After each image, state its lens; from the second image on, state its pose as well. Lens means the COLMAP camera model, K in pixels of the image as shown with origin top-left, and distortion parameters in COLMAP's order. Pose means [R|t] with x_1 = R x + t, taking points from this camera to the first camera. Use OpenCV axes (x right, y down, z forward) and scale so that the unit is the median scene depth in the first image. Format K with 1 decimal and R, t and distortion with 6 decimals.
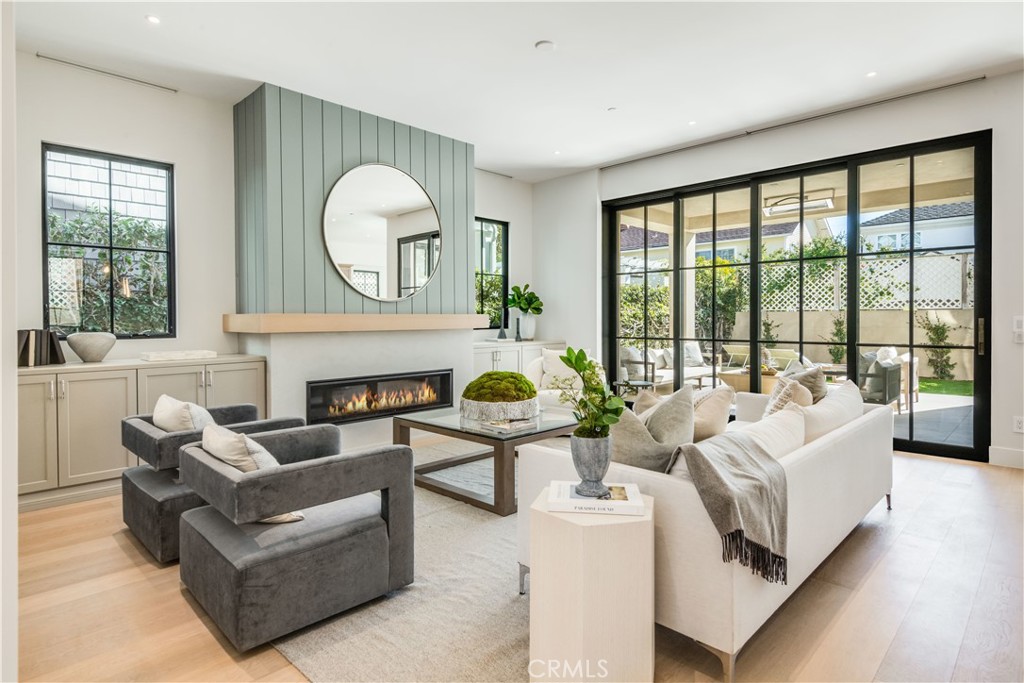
lens RADIAL K [[550.0, 0, 509.9], [0, 550.0, 330.4], [0, 0, 1]] dist [0.033341, -0.021117]
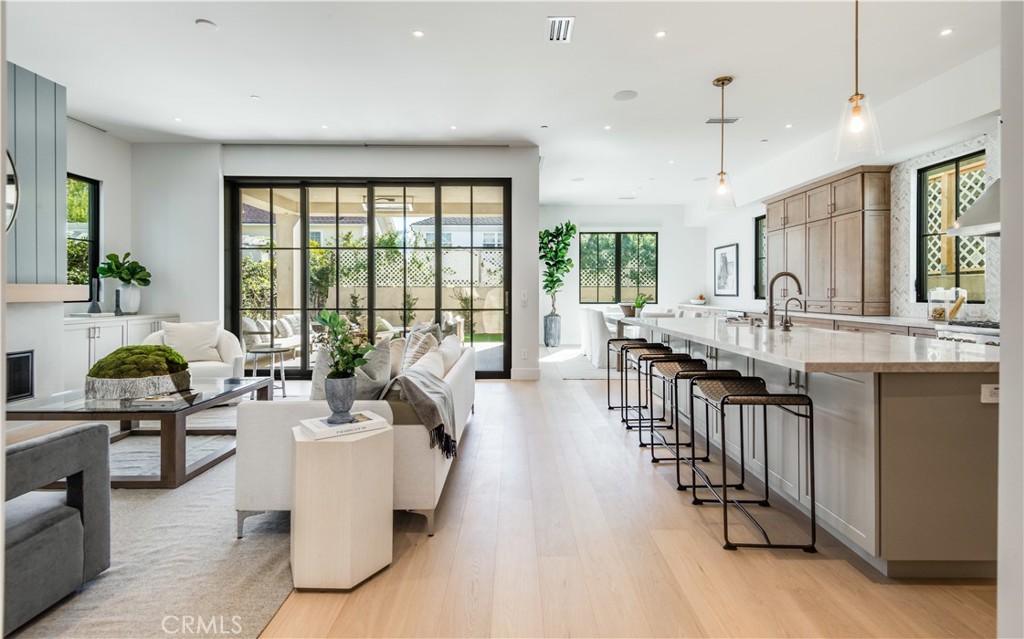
lens RADIAL K [[495.8, 0, 512.3], [0, 495.8, 300.9], [0, 0, 1]] dist [0.001129, -0.000388]
pose [[0.712362, -0.007854, 0.701768, -0.160635], [0.012011, 0.999927, -0.001001, 0.007253], [-0.701709, 0.009142, 0.712405, -0.049084]]
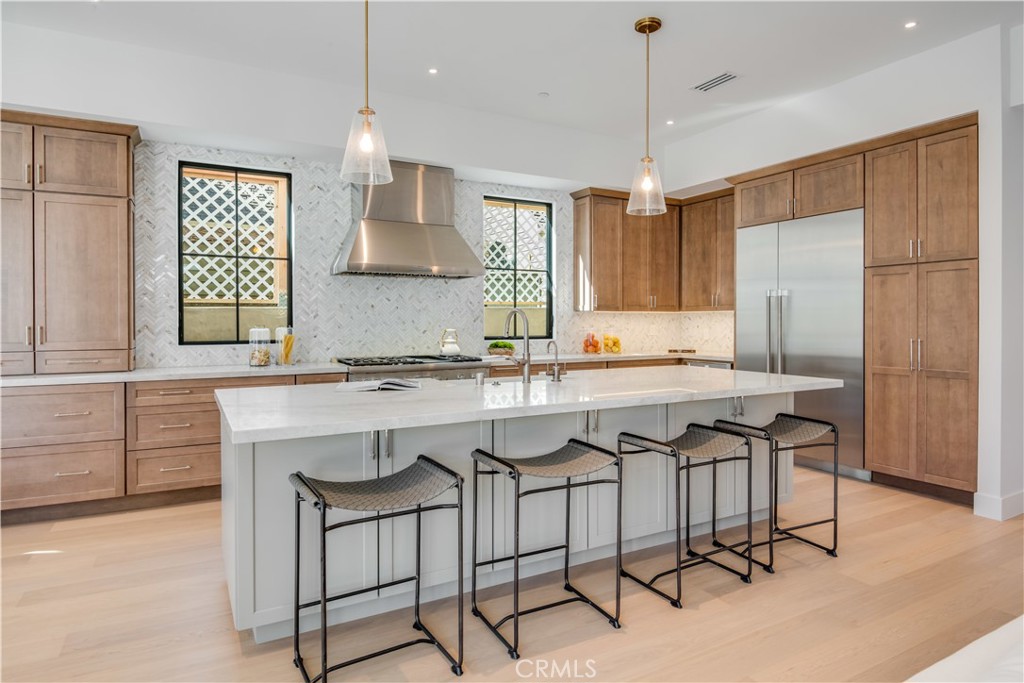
lens RADIAL K [[586.8, 0, 512.2], [0, 586.8, 326.1], [0, 0, 1]] dist [-0.001542, -0.001426]
pose [[-0.962874, 0.006009, 0.269884, 0.502176], [0.013876, 0.999532, 0.027252, -0.029411], [-0.269594, 0.029985, -0.962507, 0.884715]]
